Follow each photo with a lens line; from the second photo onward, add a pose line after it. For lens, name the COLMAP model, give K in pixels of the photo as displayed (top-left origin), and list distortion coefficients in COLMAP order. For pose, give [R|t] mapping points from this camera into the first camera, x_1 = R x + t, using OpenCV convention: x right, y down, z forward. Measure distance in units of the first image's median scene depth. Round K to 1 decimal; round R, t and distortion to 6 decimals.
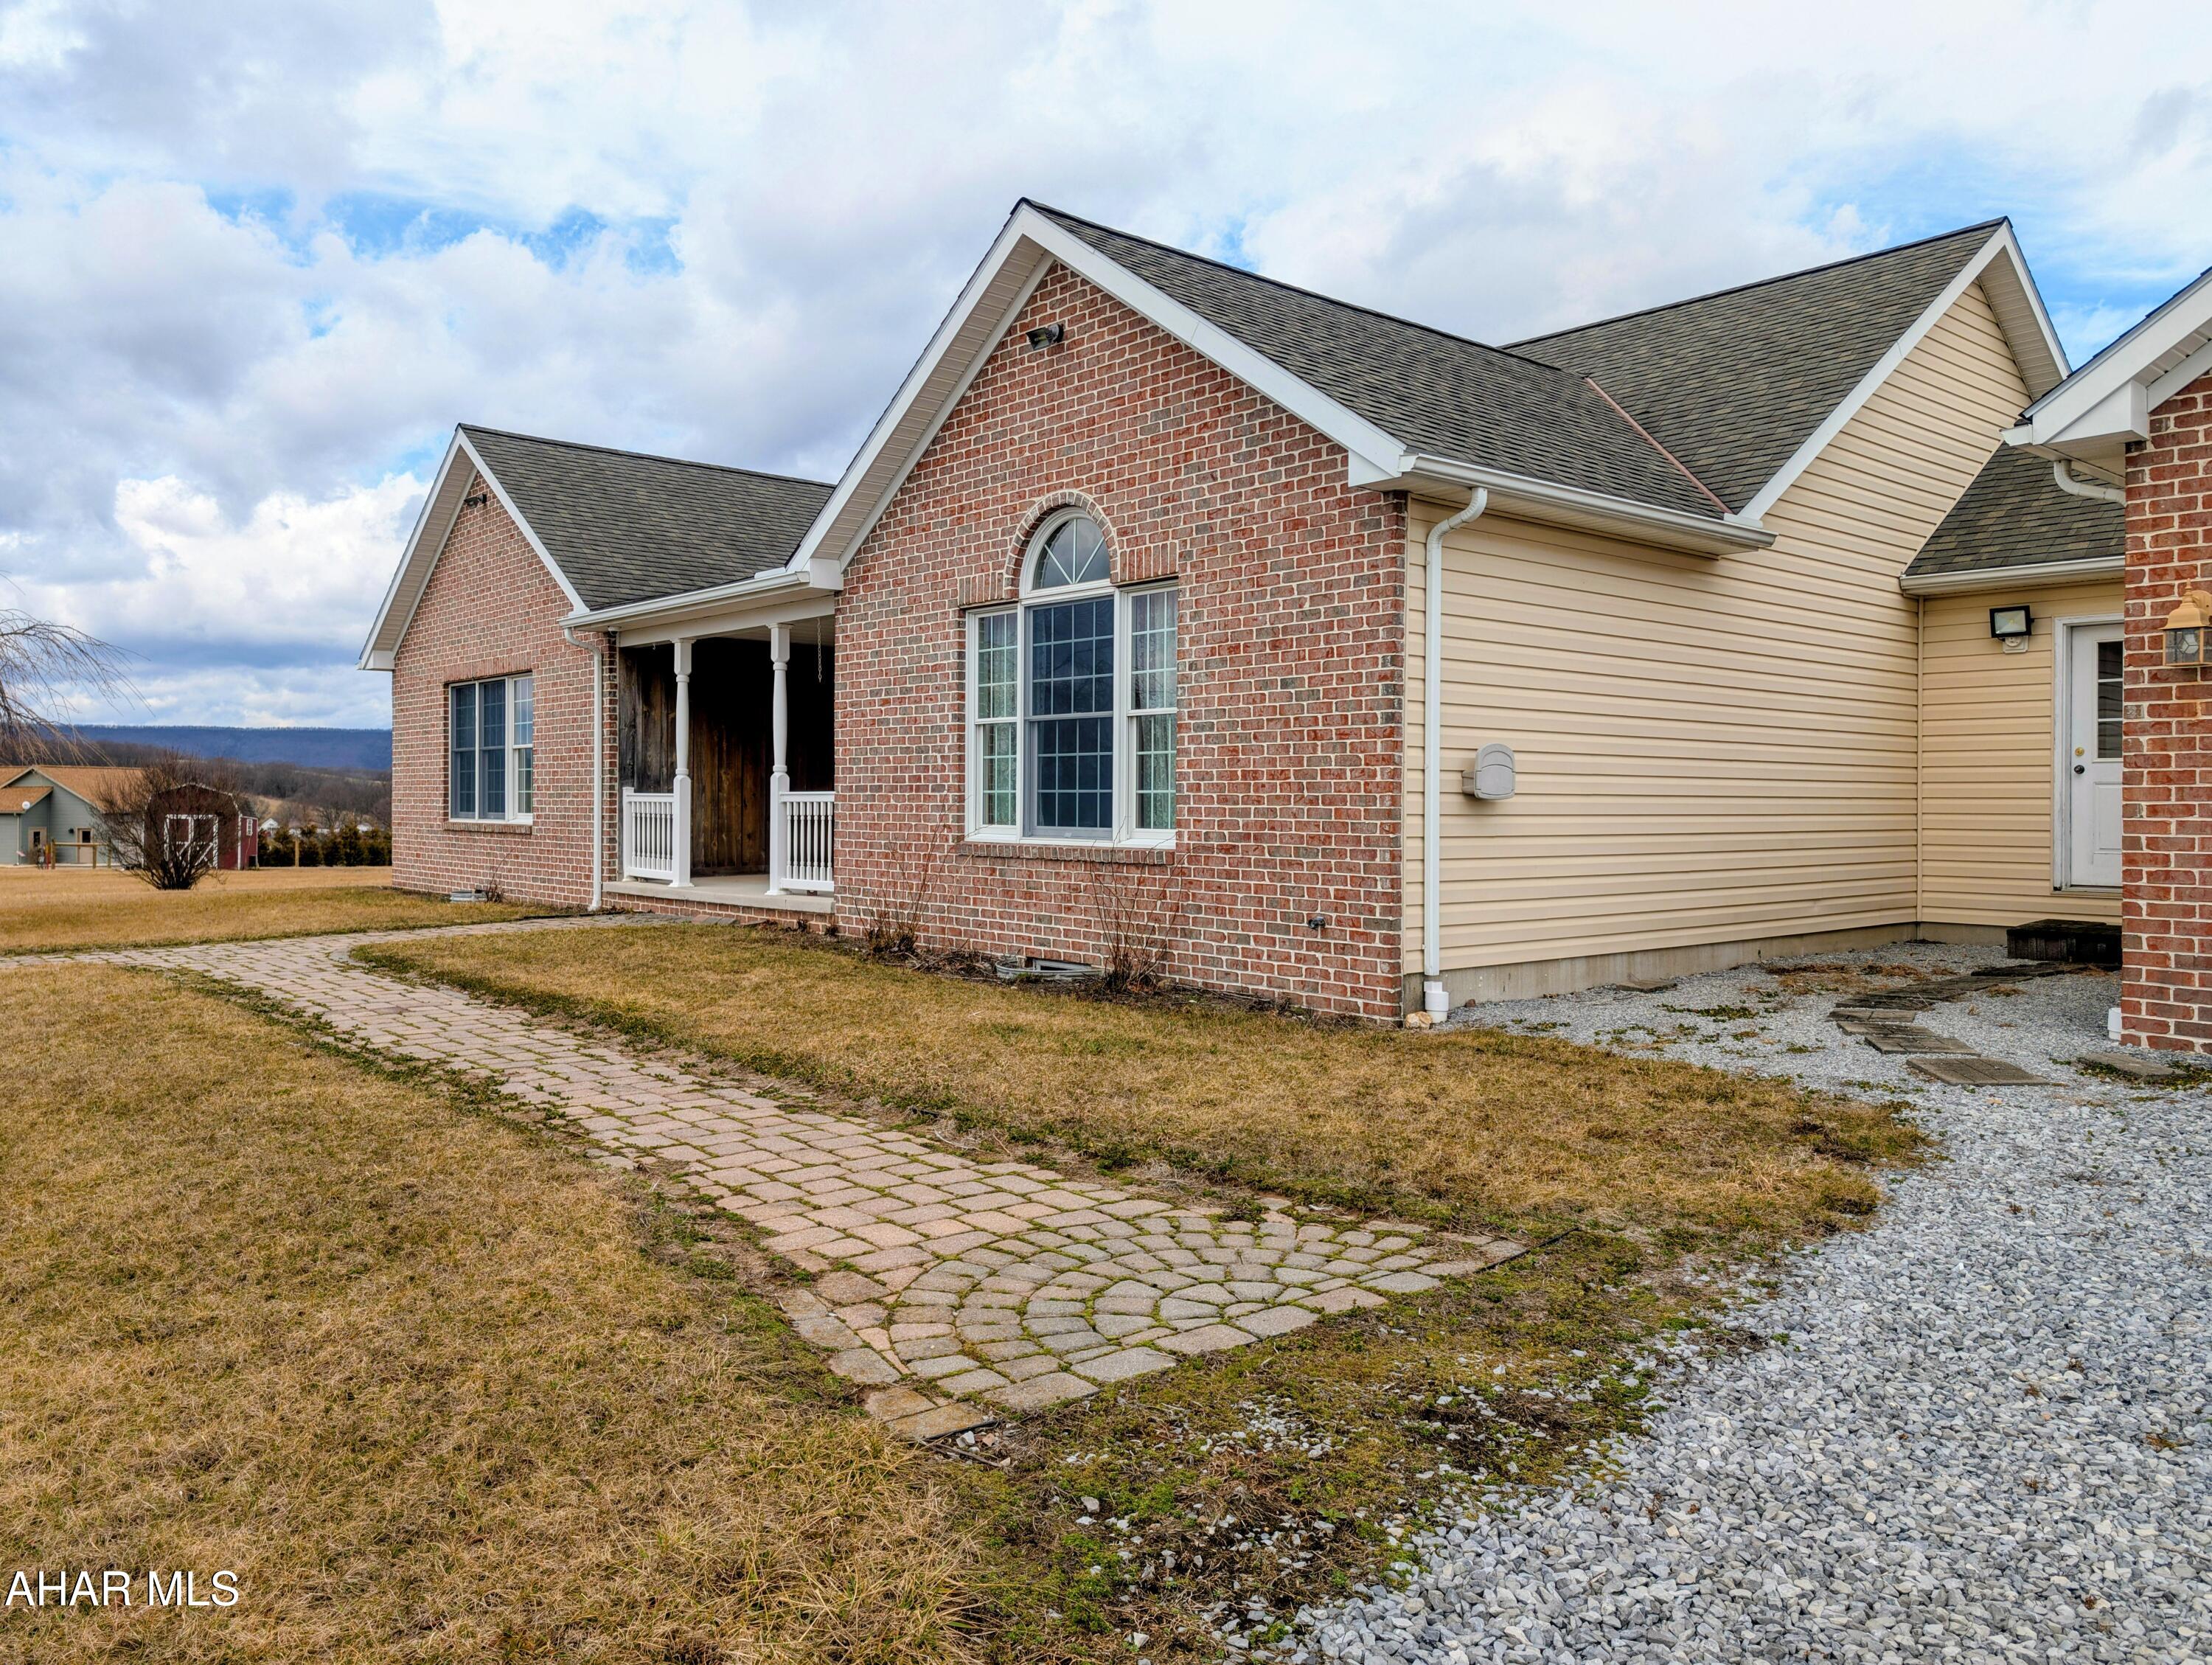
lens RADIAL K [[1568.0, 0, 1105.8], [0, 1568.0, 826.3], [0, 0, 1]] dist [0.081719, -0.000408]
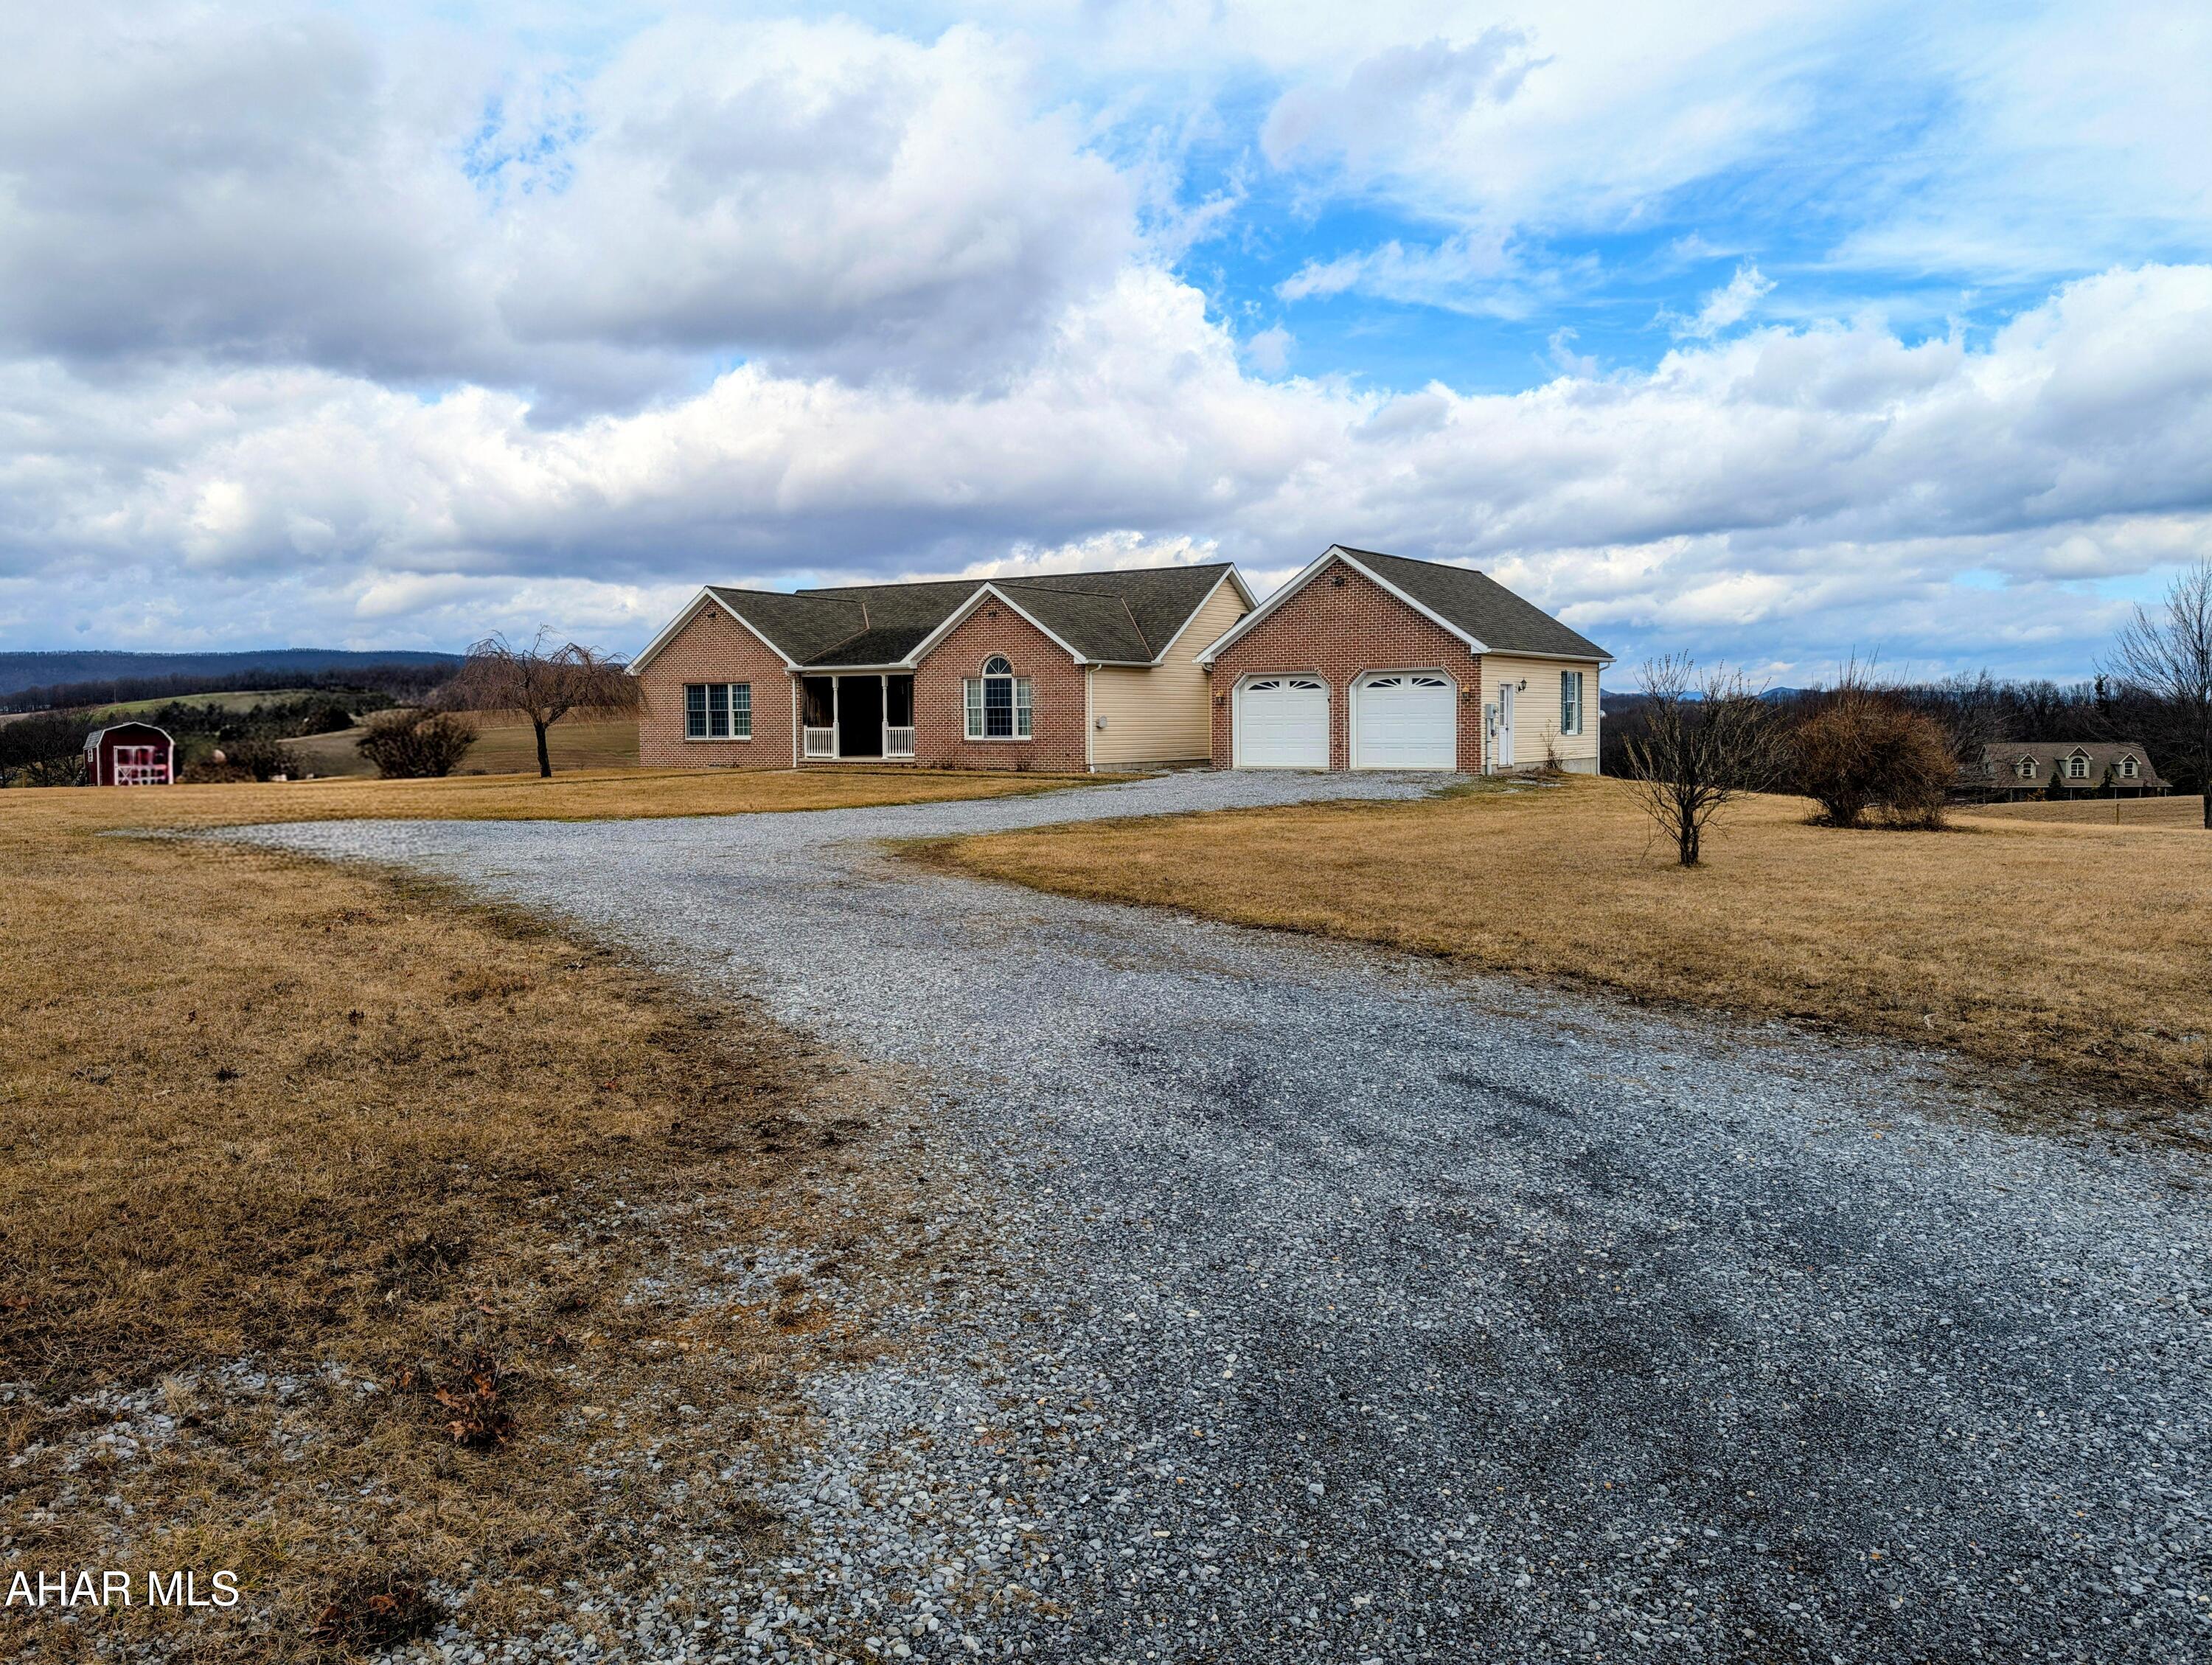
lens RADIAL K [[1568.0, 0, 1095.9], [0, 1568.0, 838.1], [0, 0, 1]] dist [0.081719, -0.000408]
pose [[0.965633, -0.024946, 0.258709, -0.782055], [0.012196, 0.998636, 0.050770, 0.058529], [-0.259623, -0.045870, 0.964620, -2.775177]]
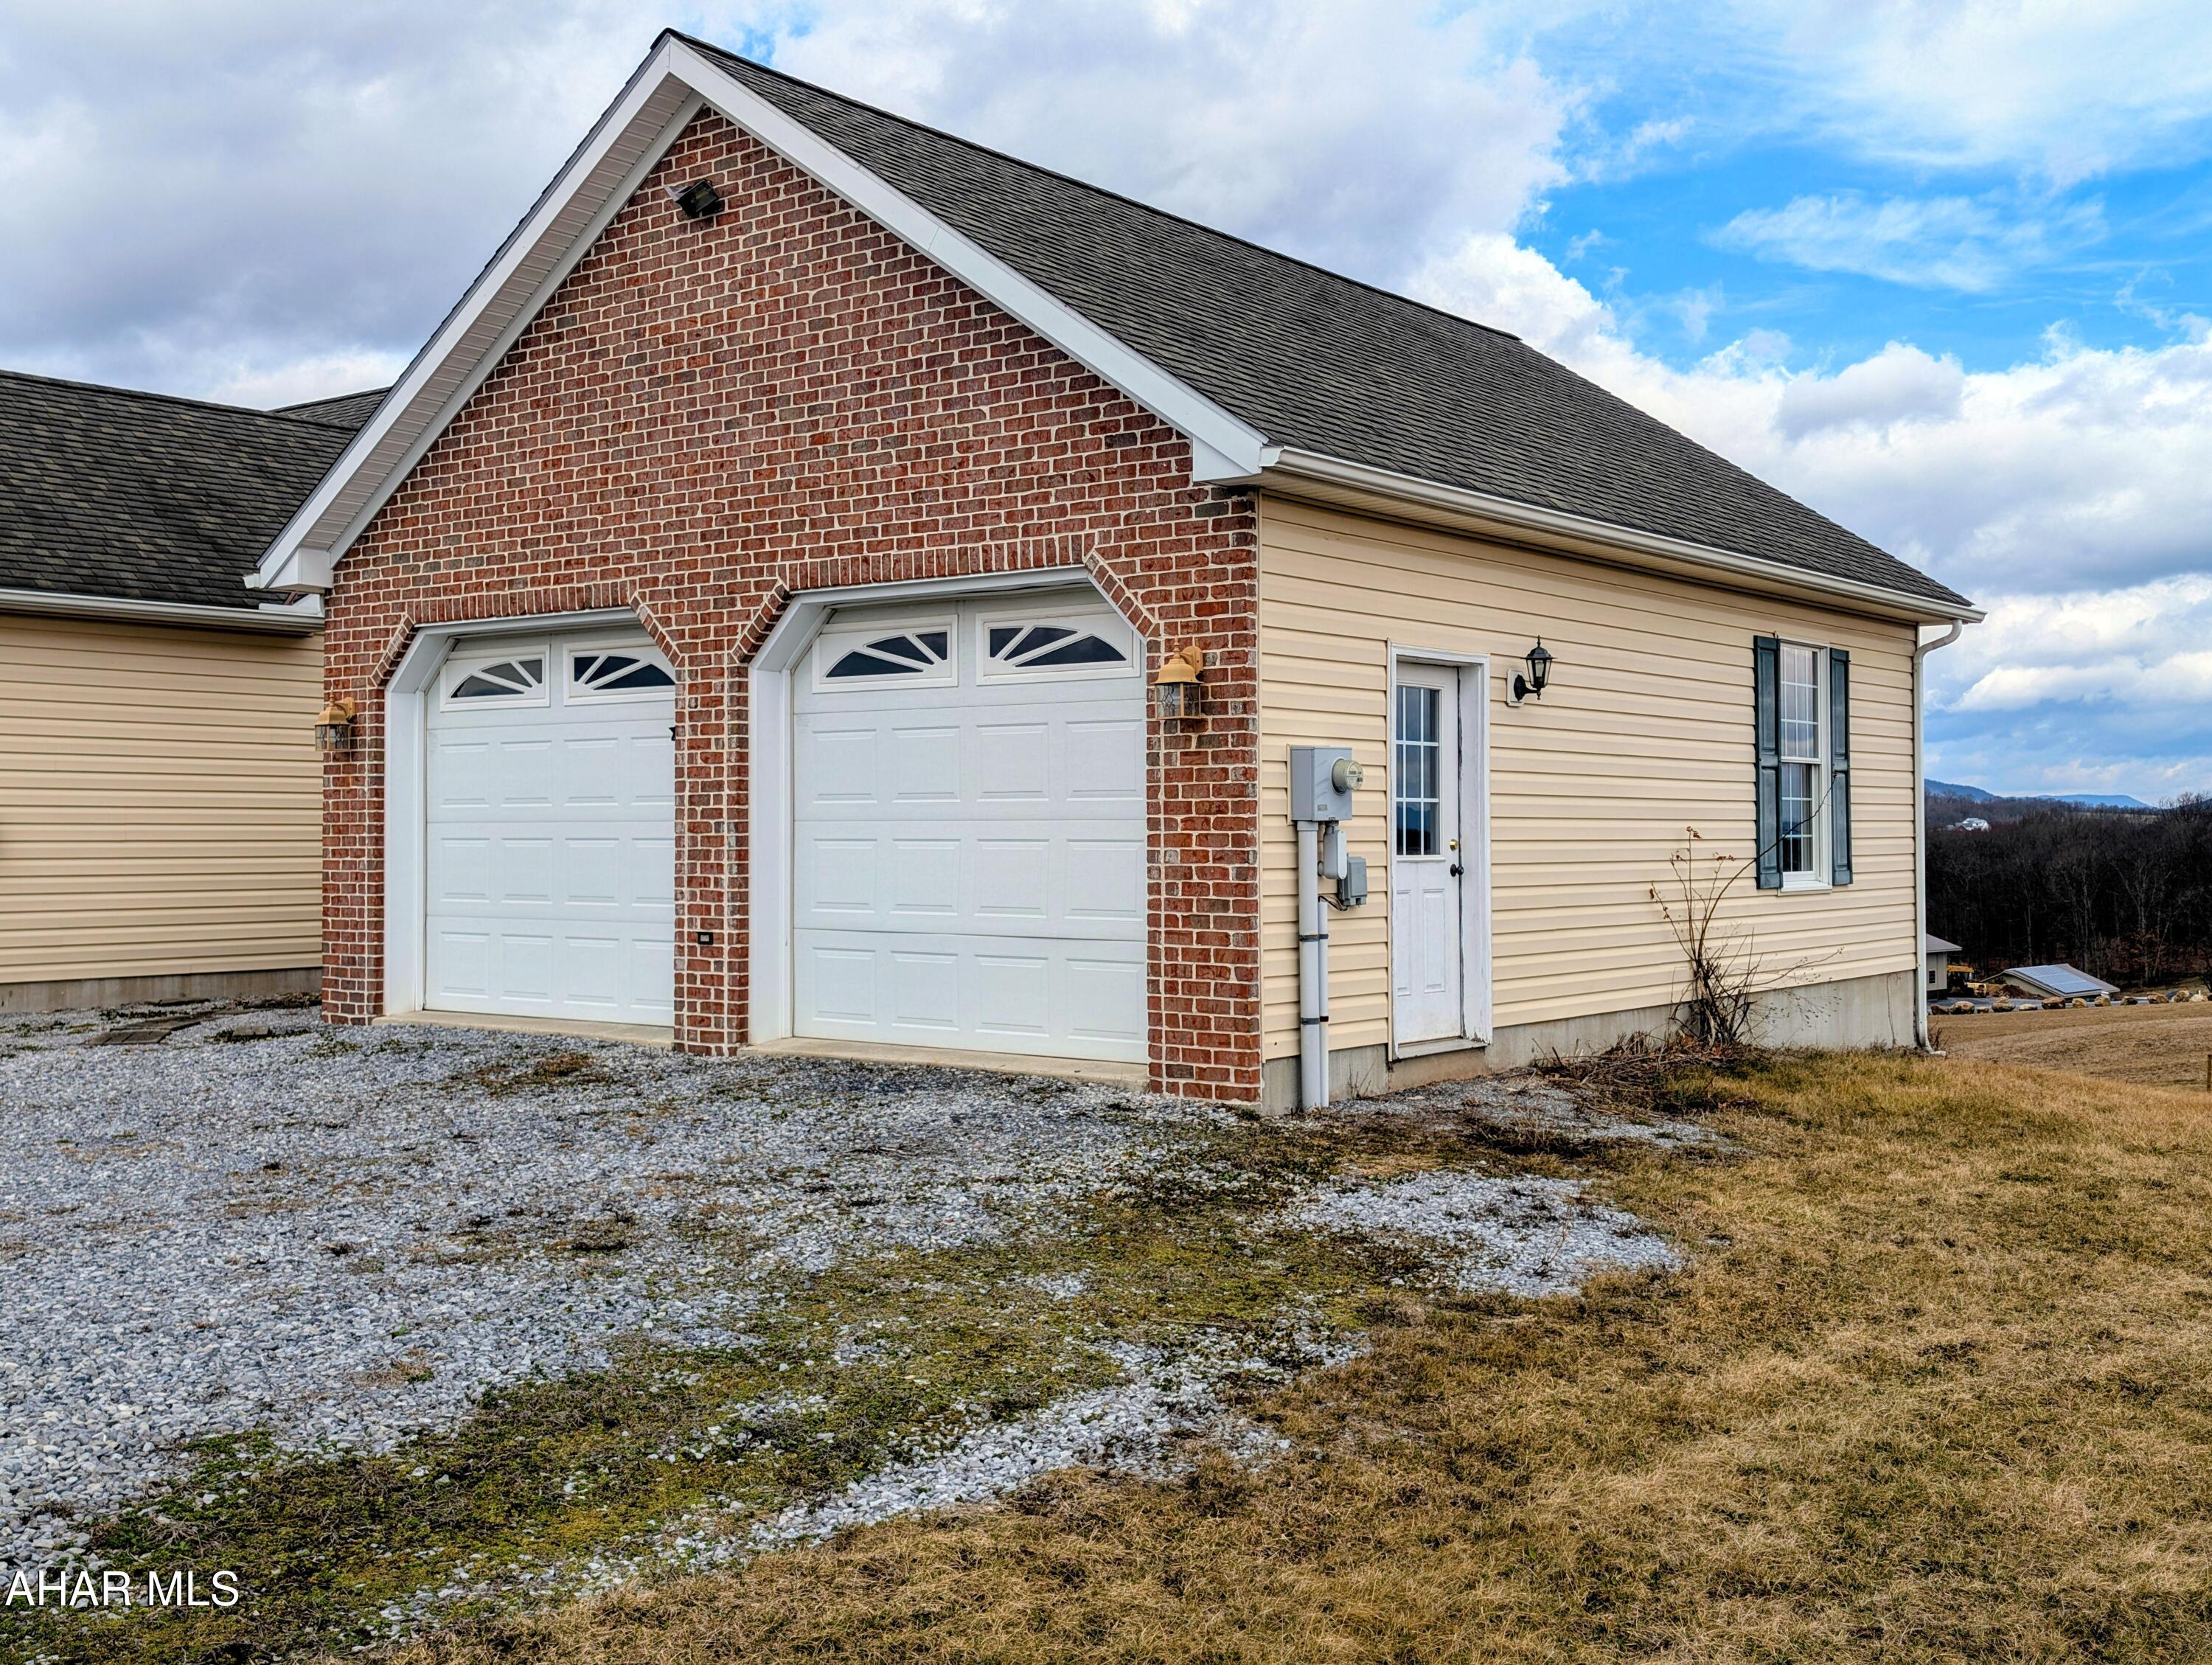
lens RADIAL K [[2295.3, 0, 1108.8], [0, 2295.3, 825.2], [0, 0, 1]] dist [0.055233, 0.000000]
pose [[0.977958, 0.001184, 0.208798, 0.587363], [0.004075, 0.999685, -0.024753, 0.010952], [-0.208762, 0.025058, 0.977645, -0.707866]]
